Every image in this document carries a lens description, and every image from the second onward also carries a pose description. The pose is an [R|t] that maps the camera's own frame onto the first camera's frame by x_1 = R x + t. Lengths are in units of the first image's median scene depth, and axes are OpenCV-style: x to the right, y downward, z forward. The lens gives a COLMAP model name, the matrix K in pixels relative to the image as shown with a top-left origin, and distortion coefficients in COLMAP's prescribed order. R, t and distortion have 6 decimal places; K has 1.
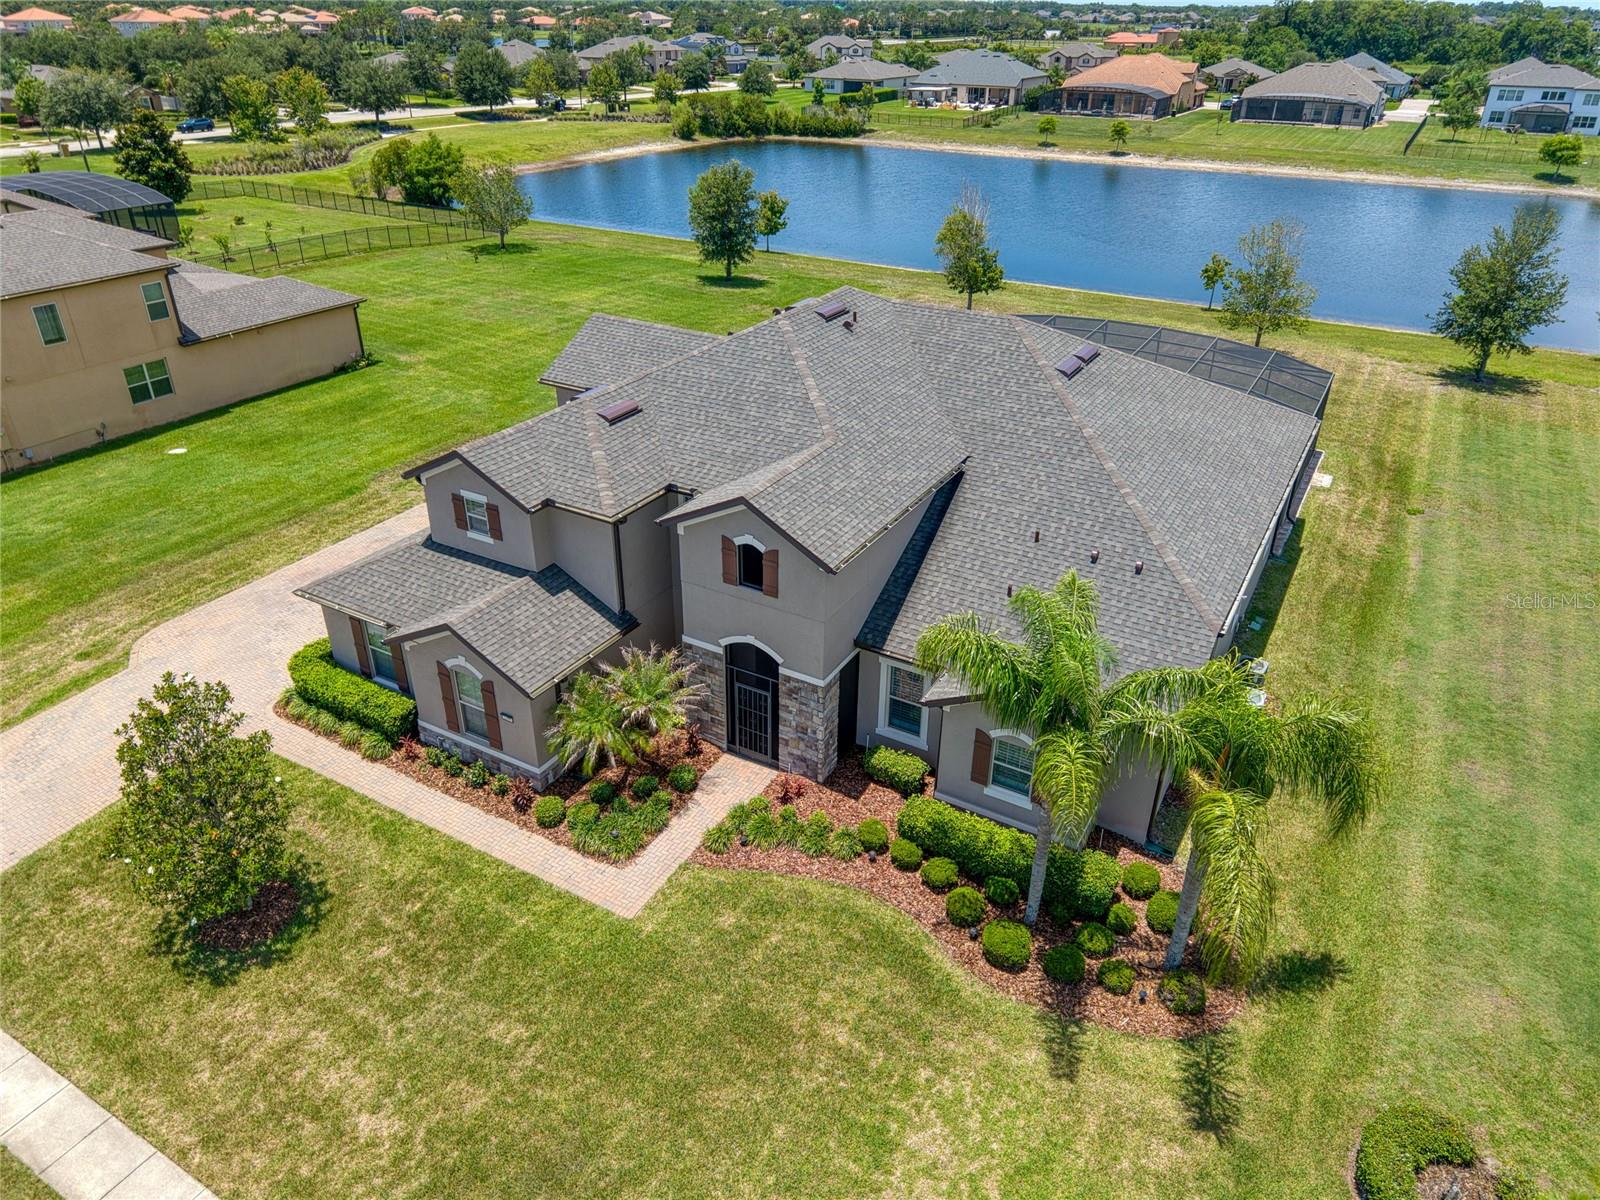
lens RADIAL K [[1070.7, 0, 800.3], [0, 1070.7, 600.8], [0, 0, 1]] dist [0.023497, -0.018570]
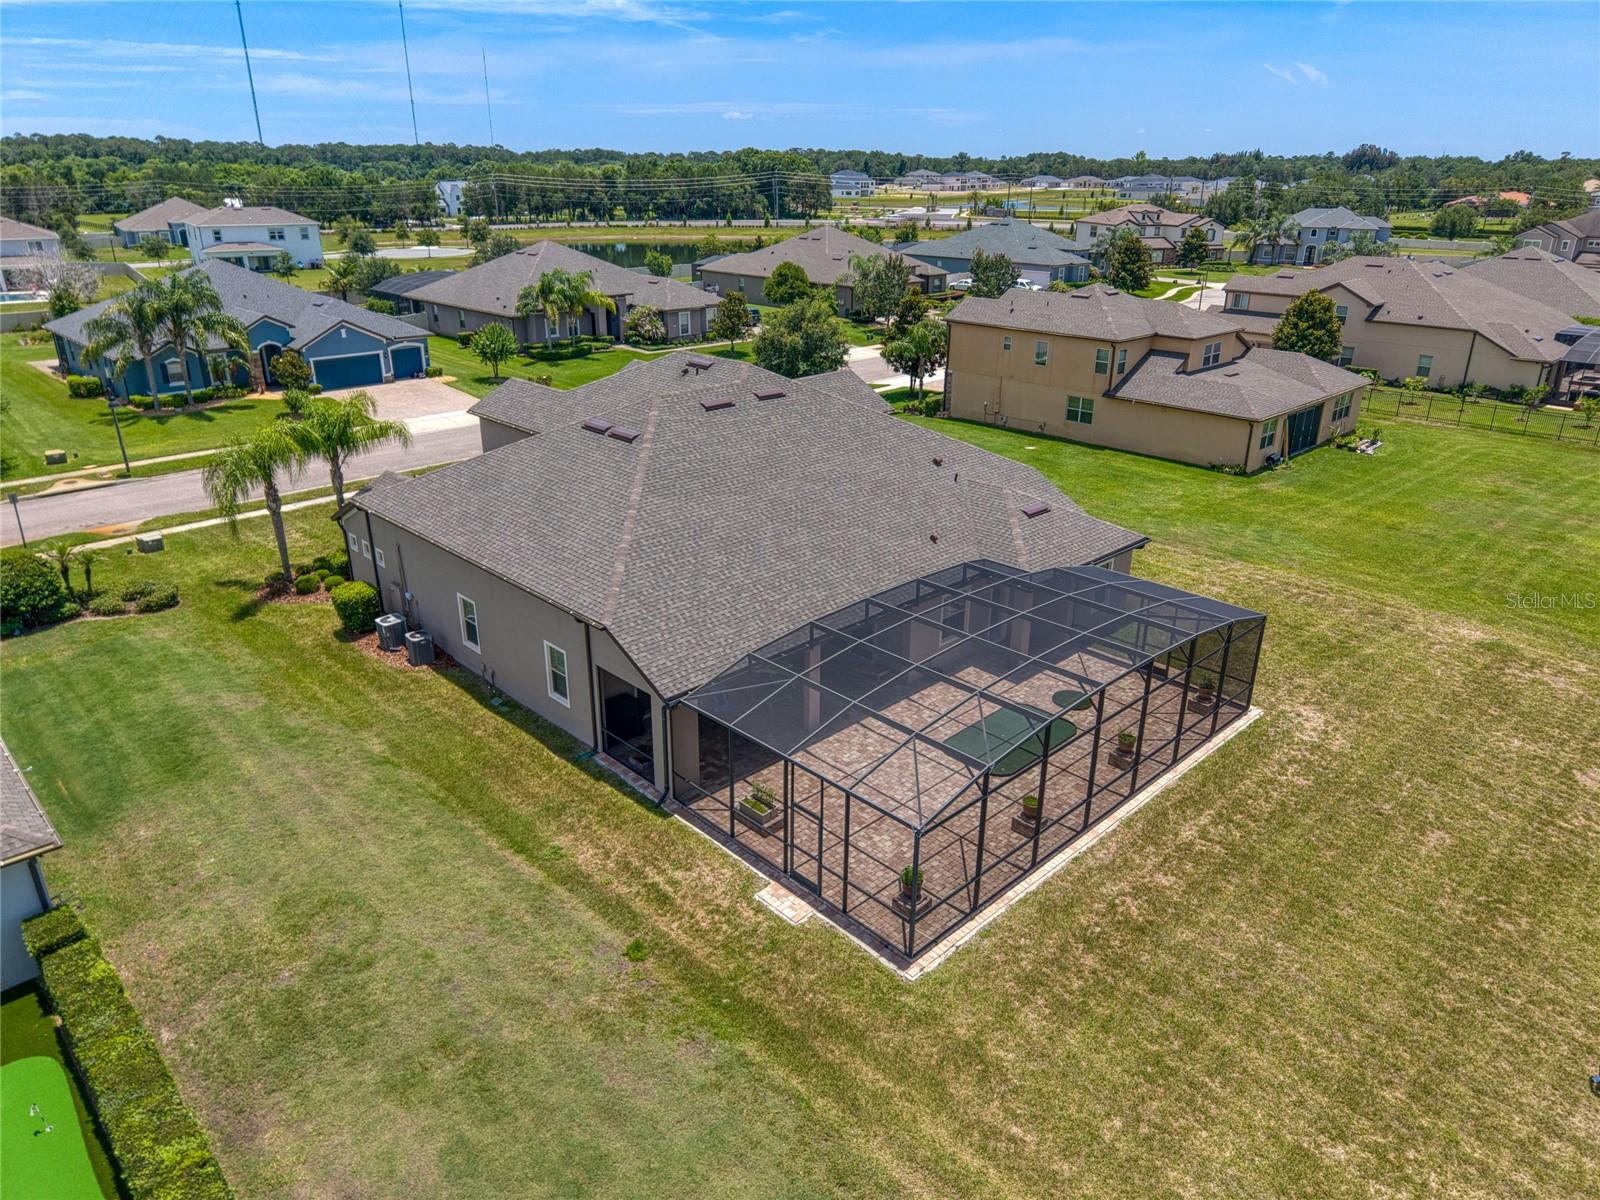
lens RADIAL K [[1070.7, 0, 807.2], [0, 1070.7, 607.1], [0, 0, 1]] dist [0.023497, -0.018570]
pose [[-0.273056, 0.356263, -0.893598, 0.810891], [-0.476537, 0.756829, 0.447350, -0.431331], [0.835675, 0.547985, -0.036884, 0.805439]]
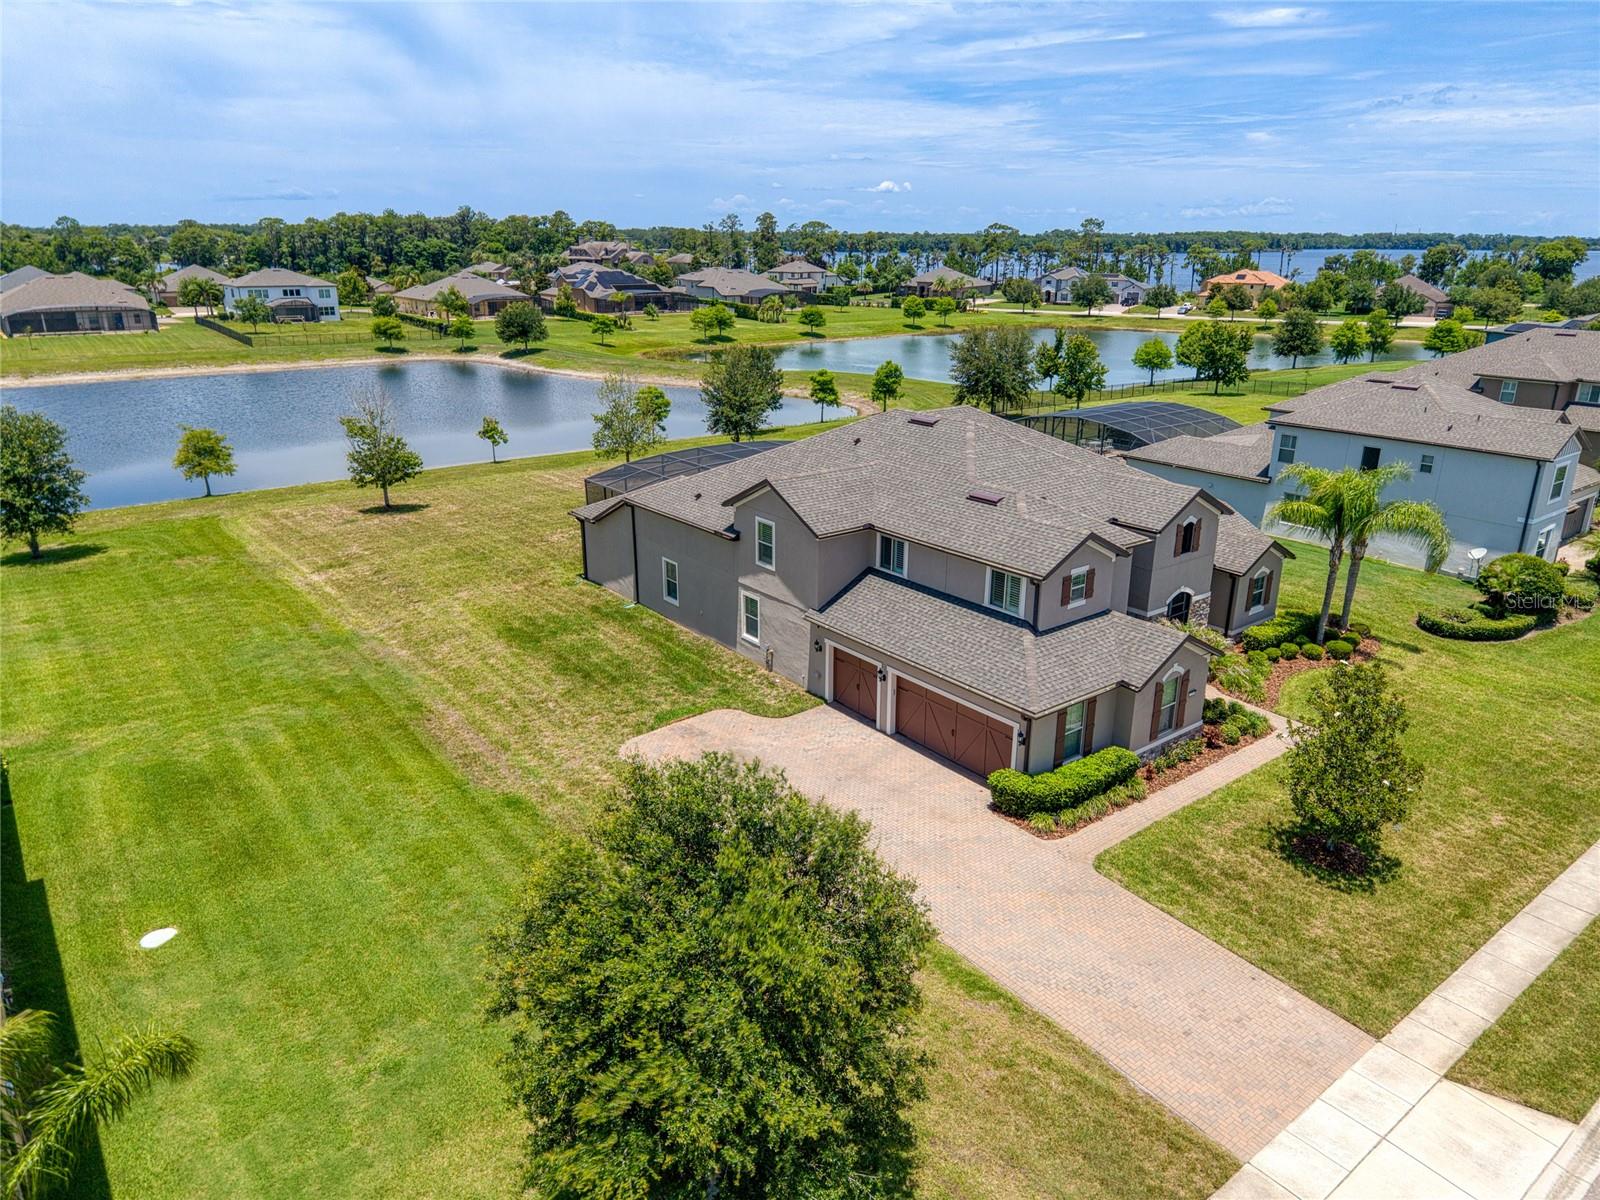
lens RADIAL K [[1070.7, 0, 807.8], [0, 1070.7, 584.2], [0, 0, 1]] dist [0.023497, -0.018570]
pose [[0.369848, -0.294003, 0.881348, -0.788651], [0.448440, 0.887288, 0.107802, -0.185660], [-0.813704, 0.355361, 0.460004, 0.350131]]
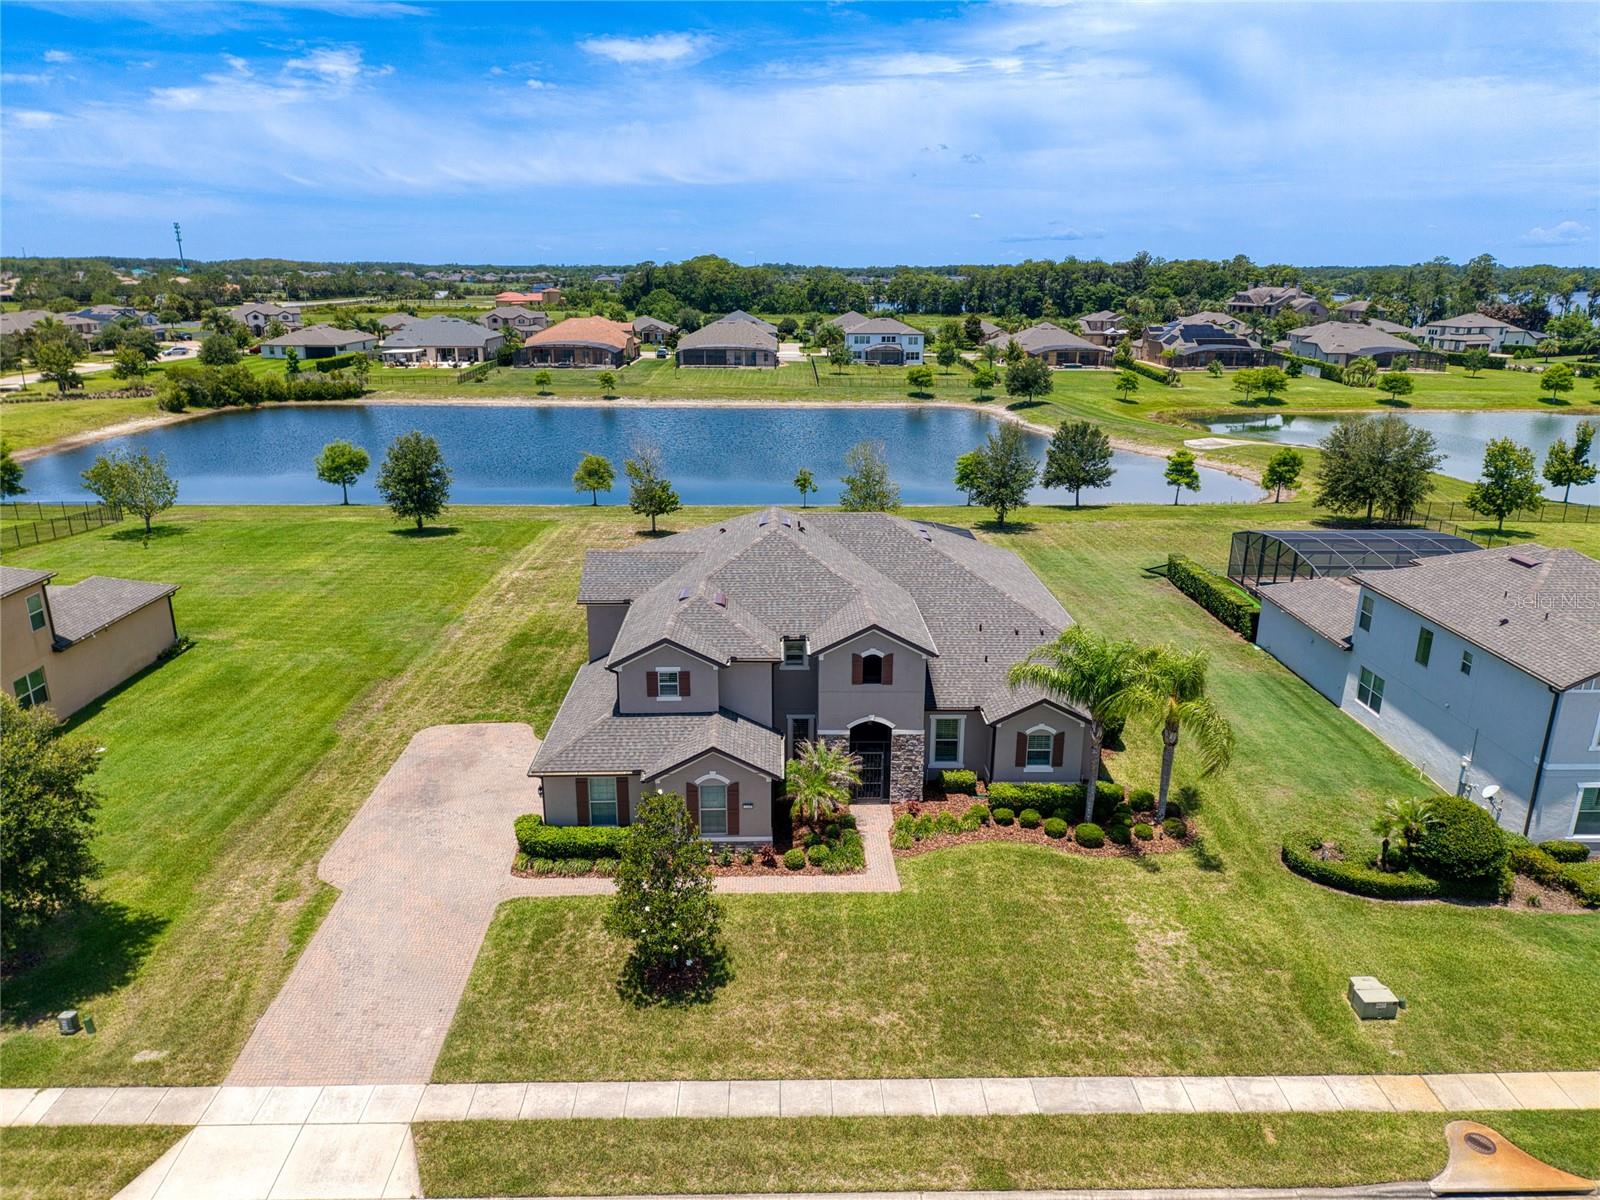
lens RADIAL K [[1070.7, 0, 806.8], [0, 1070.7, 587.8], [0, 0, 1]] dist [0.023497, -0.018570]
pose [[0.853171, -0.154442, 0.498244, -0.430387], [0.256423, 0.955963, -0.142765, 0.025709], [-0.454254, 0.249564, 0.855202, -0.172445]]
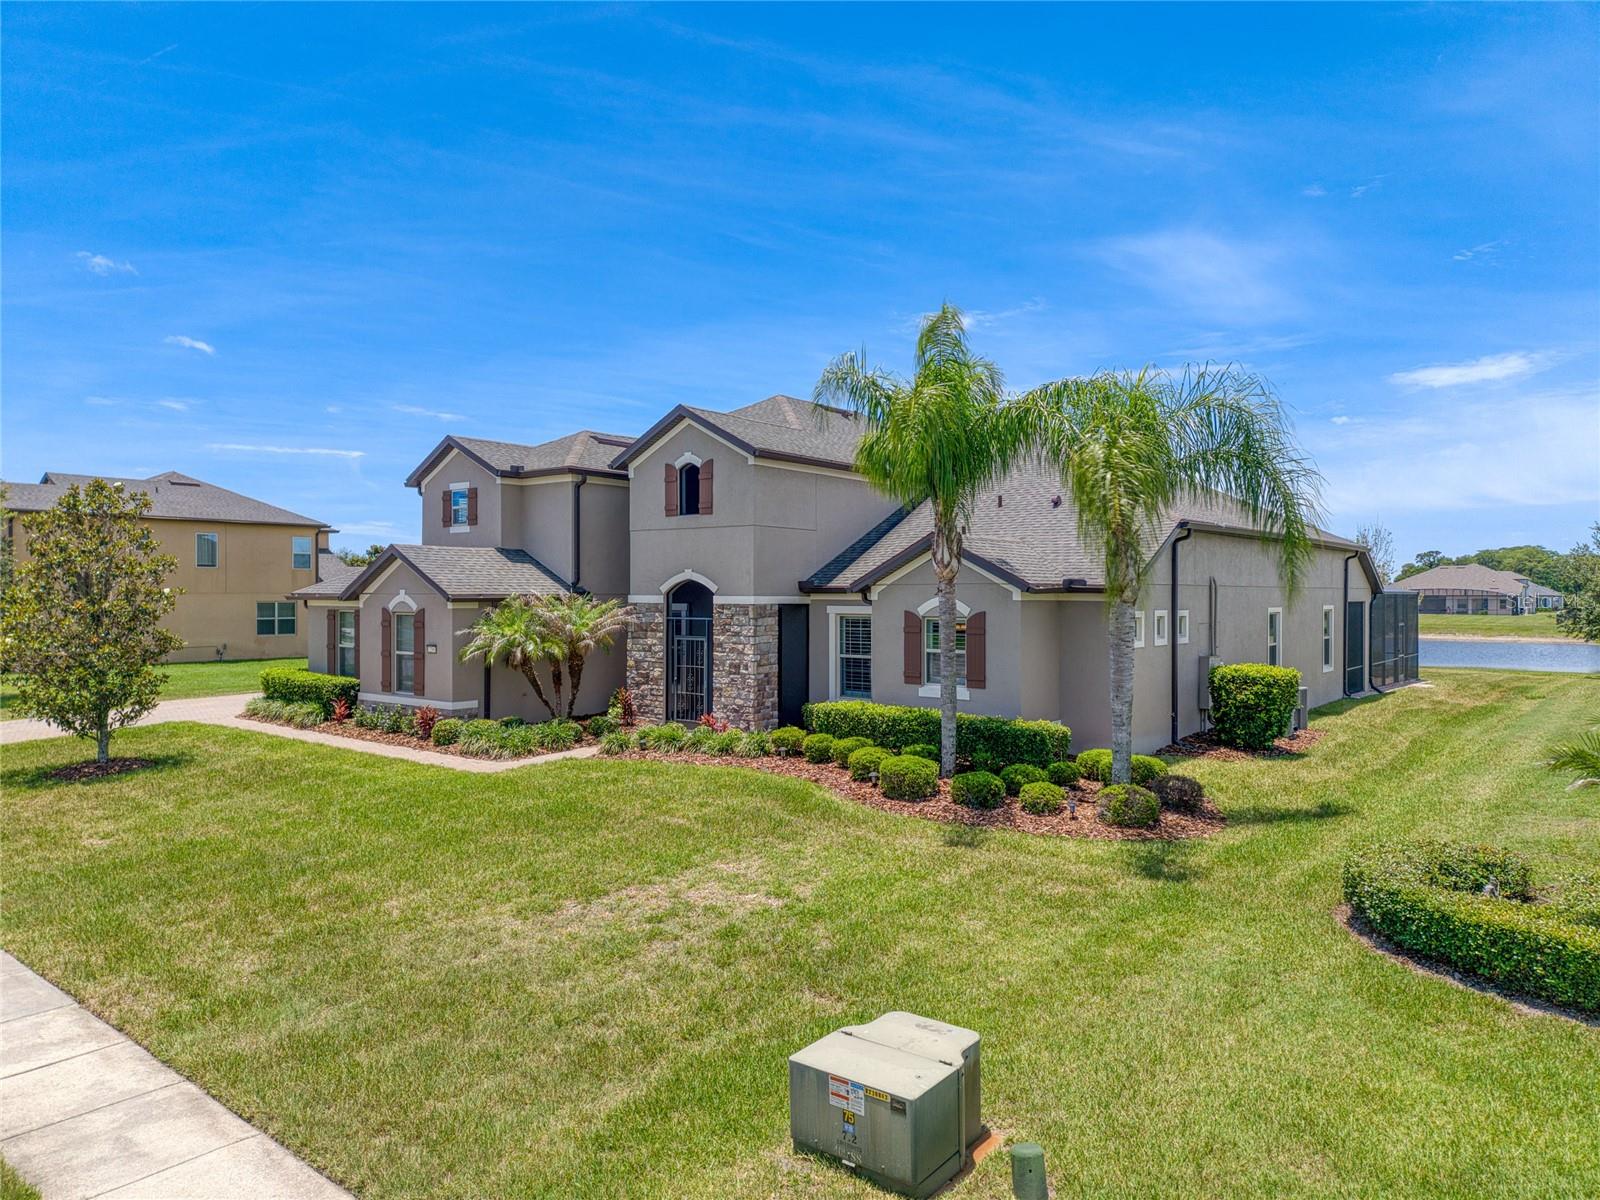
lens RADIAL K [[1070.7, 0, 801.6], [0, 1070.7, 607.8], [0, 0, 1]] dist [0.023497, -0.018570]
pose [[0.986963, -0.008055, -0.160748, 0.100617], [-0.069180, 0.880551, -0.468875, 0.245055], [0.145324, 0.473883, 0.868514, 0.096205]]
